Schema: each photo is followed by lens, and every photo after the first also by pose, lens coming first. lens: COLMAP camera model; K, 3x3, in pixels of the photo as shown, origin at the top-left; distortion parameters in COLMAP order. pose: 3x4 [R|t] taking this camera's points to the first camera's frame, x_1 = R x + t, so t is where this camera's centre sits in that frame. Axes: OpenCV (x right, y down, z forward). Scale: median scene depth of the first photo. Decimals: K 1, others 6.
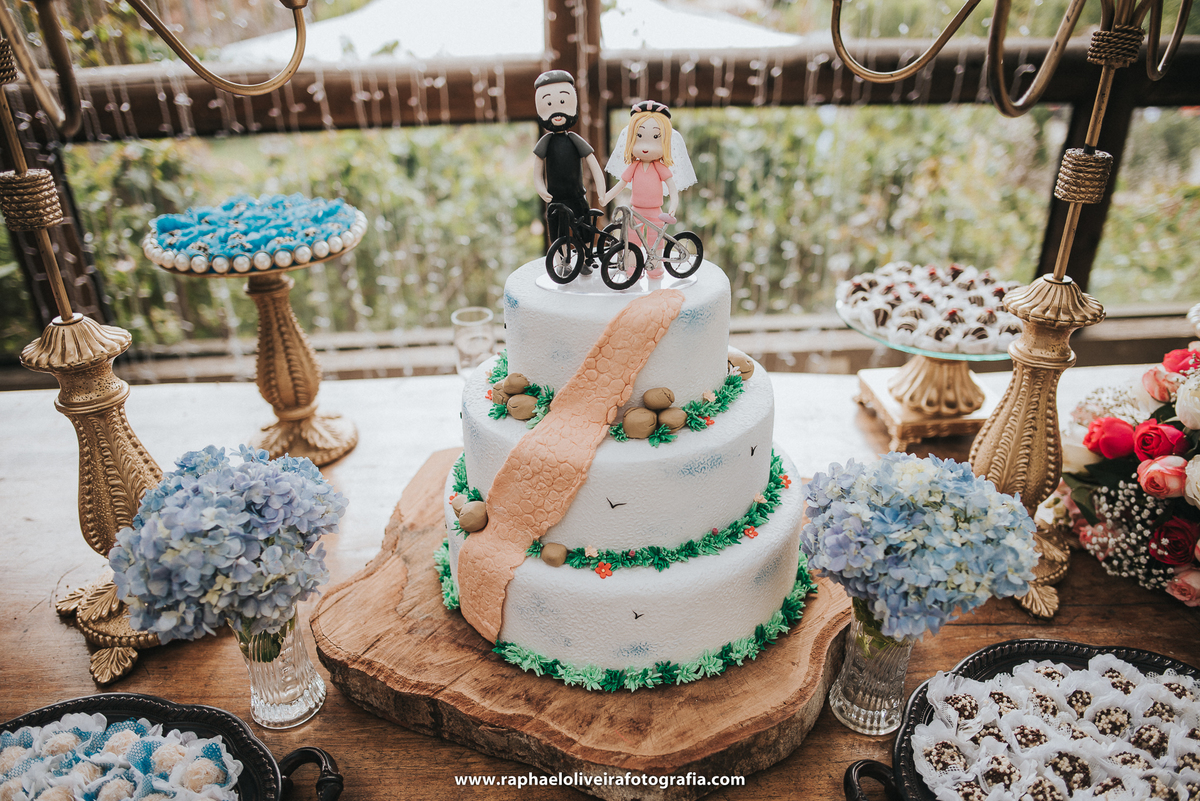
lens RADIAL K [[827.5, 0, 600.0], [0, 827.5, 400.5], [0, 0, 1]] dist [-0.062498, 0.043592]
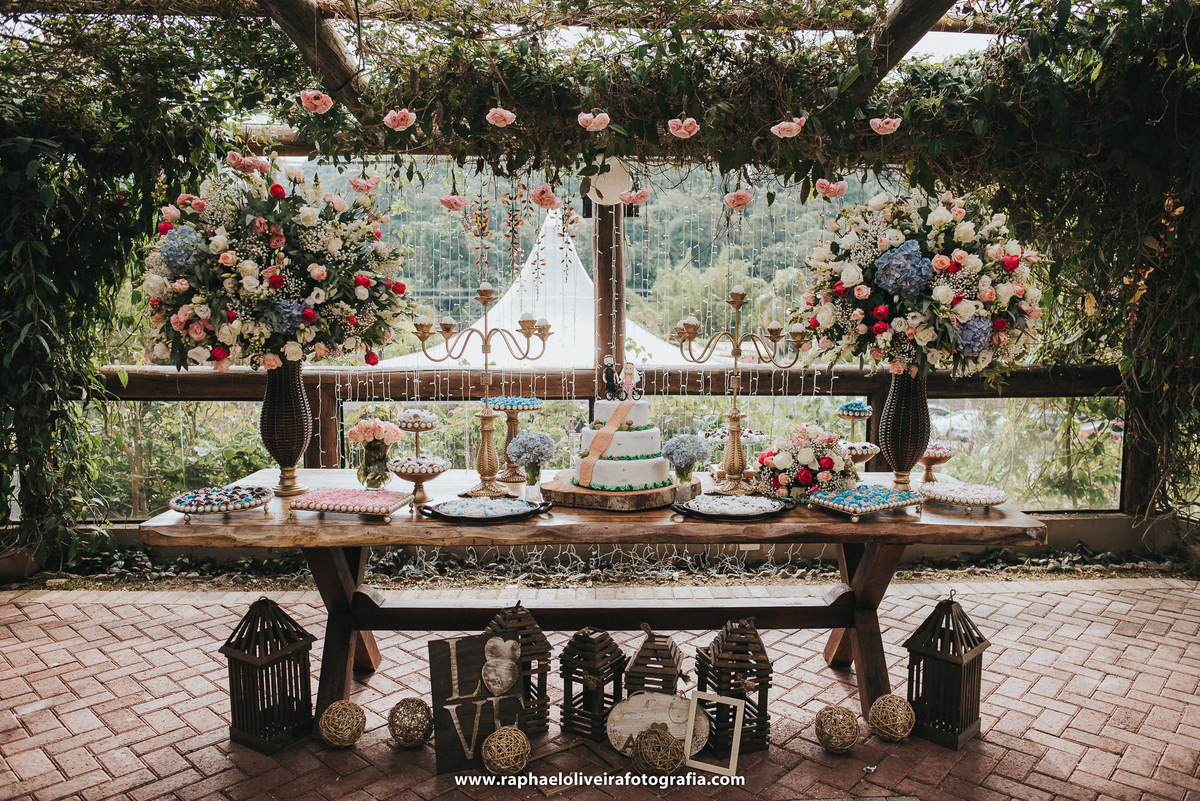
lens RADIAL K [[827.5, 0, 600.0], [0, 827.5, 400.5], [0, 0, 1]] dist [-0.062498, 0.043592]
pose [[0.999161, 0.022223, -0.034412, 0.059052], [-0.033583, 0.925409, -0.377478, 1.486268], [0.023457, 0.378317, 0.925379, -2.992874]]
